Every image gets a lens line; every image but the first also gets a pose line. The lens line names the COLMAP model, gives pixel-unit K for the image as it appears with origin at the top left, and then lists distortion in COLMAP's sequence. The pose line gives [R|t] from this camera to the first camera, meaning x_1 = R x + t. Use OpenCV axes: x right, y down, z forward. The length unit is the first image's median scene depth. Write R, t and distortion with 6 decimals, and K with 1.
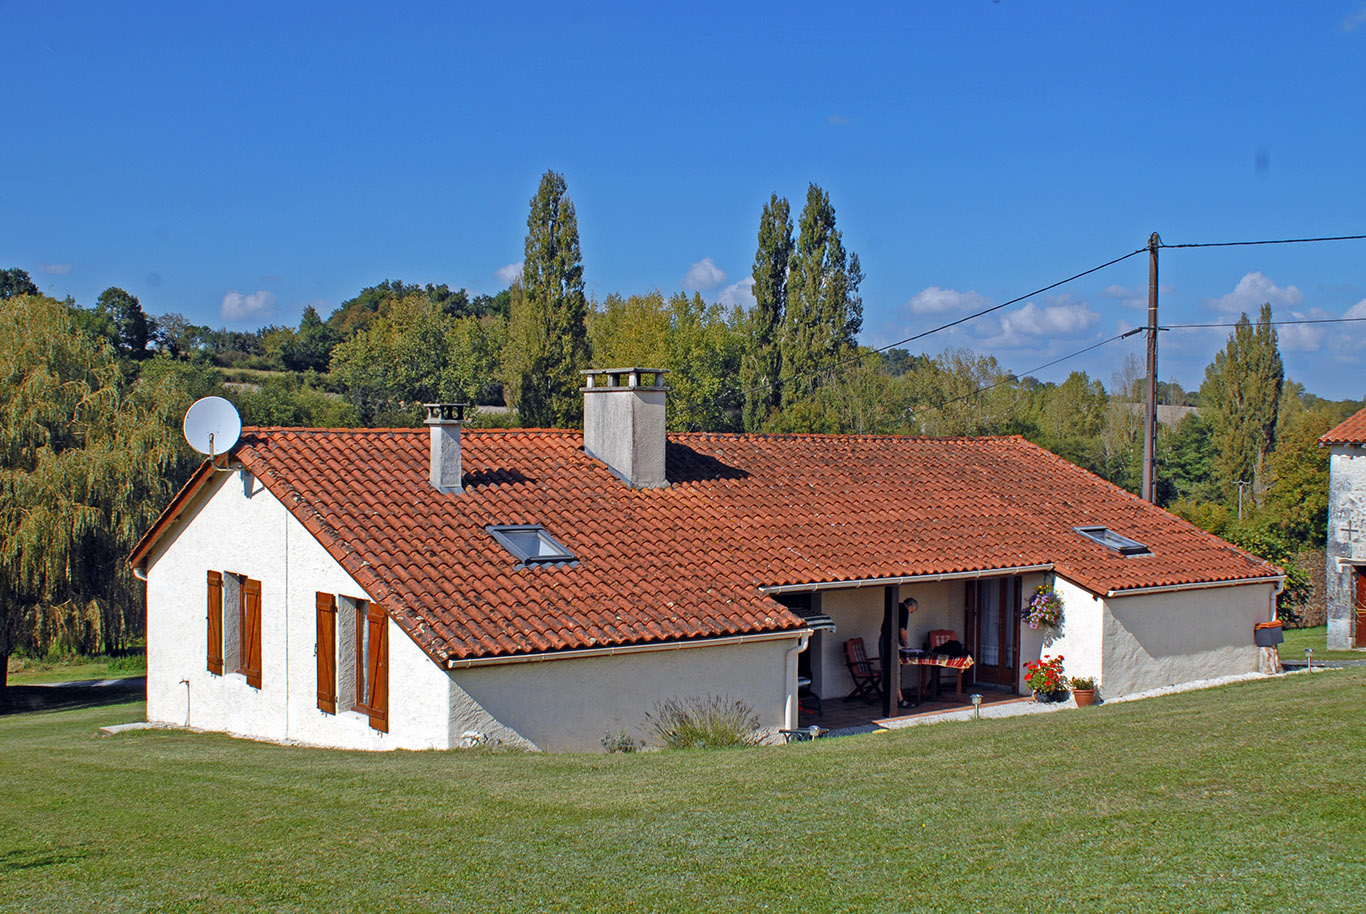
lens RADIAL K [[1675.6, 0, 685.5], [0, 1675.6, 475.9], [0, 0, 1]] dist [-0.135415, 0.060032]
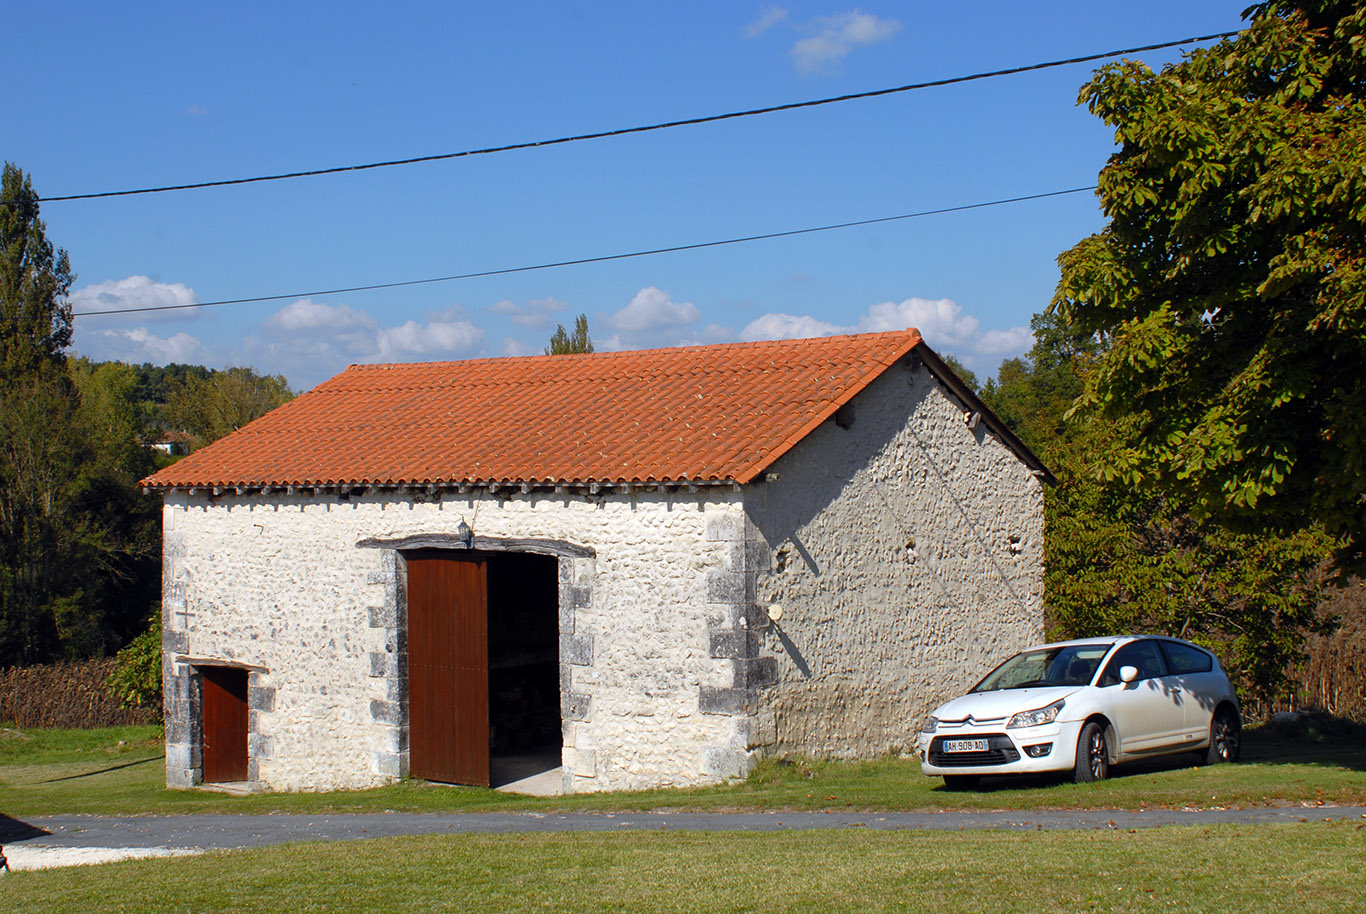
lens RADIAL K [[1871.7, 0, 683.0], [0, 1871.7, 457.0], [0, 0, 1]] dist [-0.104139, 0.019176]
pose [[0.939921, -0.011334, 0.341203, 0.442704], [0.021125, 0.999464, -0.024992, -0.011719], [-0.340737, 0.030698, 0.939657, 0.257018]]
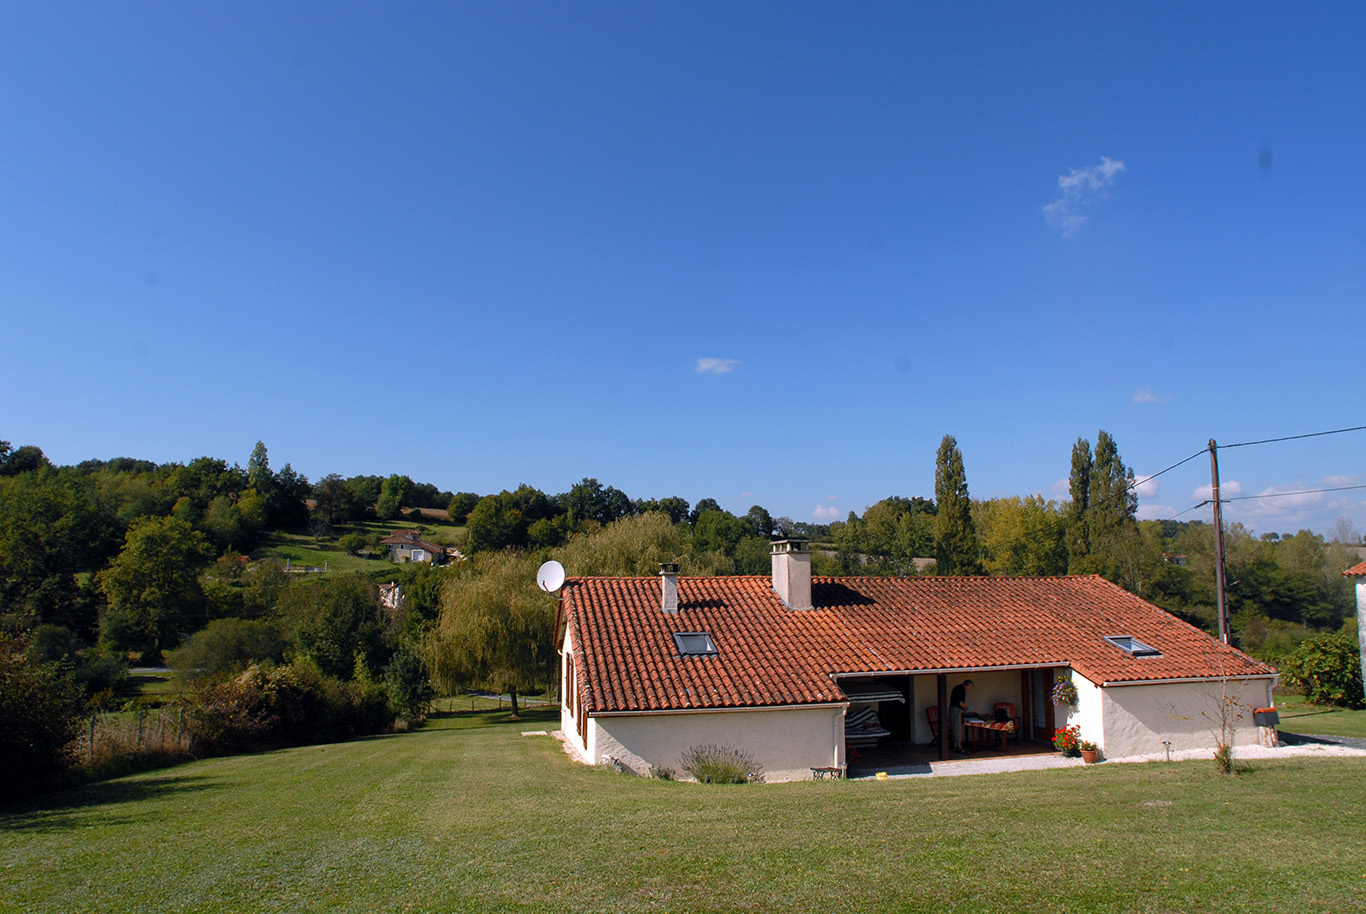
lens RADIAL K [[830.5, 0, 671.0], [0, 830.5, 477.4], [0, 0, 1]] dist [-0.084587, 0.046173]
pose [[0.897770, -0.060277, -0.436321, 0.229014], [-0.002139, 0.989984, -0.141165, -0.007317], [0.440459, 0.127667, 0.888649, 0.172001]]
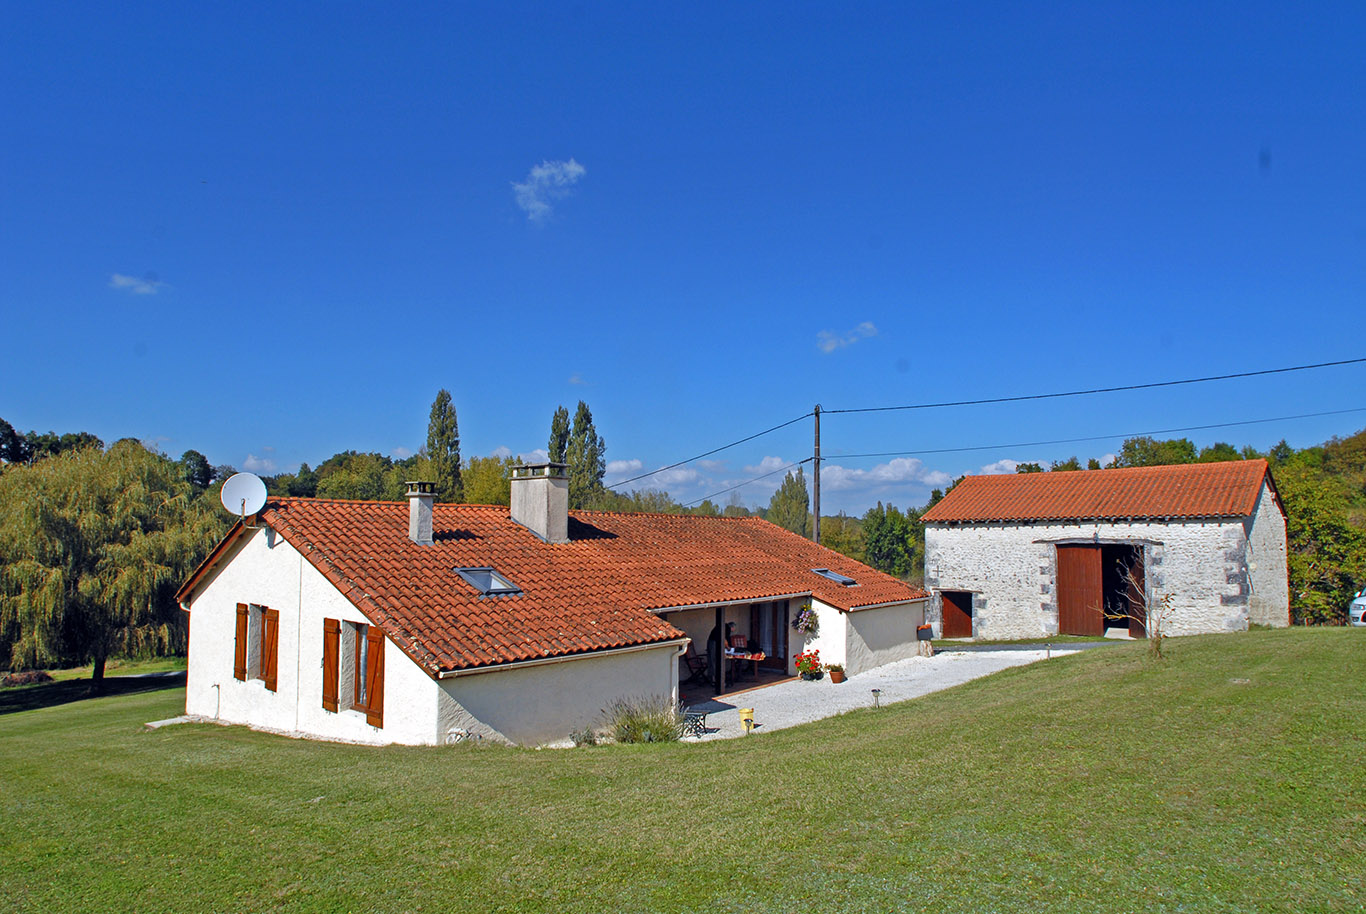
lens RADIAL K [[830.5, 0, 671.0], [0, 830.5, 477.4], [0, 0, 1]] dist [-0.084587, 0.046173]
pose [[0.979816, 0.012822, 0.199489, -0.068425], [0.005570, 0.995802, -0.091360, 0.016061], [-0.199823, 0.090627, 0.975632, 0.249459]]
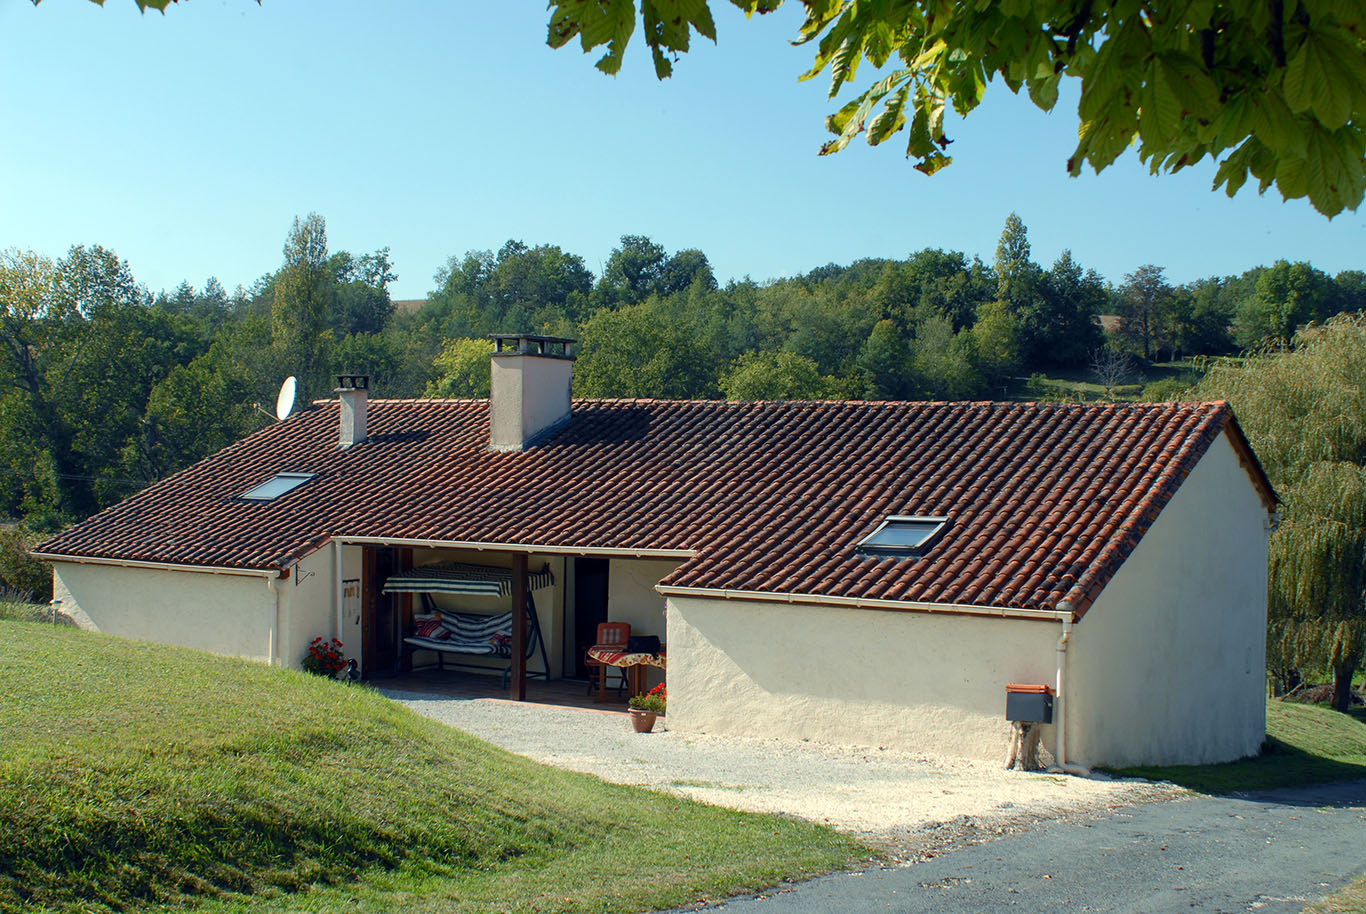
lens RADIAL K [[1675.6, 0, 685.5], [0, 1675.6, 475.9], [0, 0, 1]] dist [-0.135415, 0.060032]
pose [[0.353887, 0.012414, -0.935206, 0.951639], [-0.039496, 0.999218, -0.001682, 0.019549], [0.934454, 0.037532, 0.354101, 0.718293]]
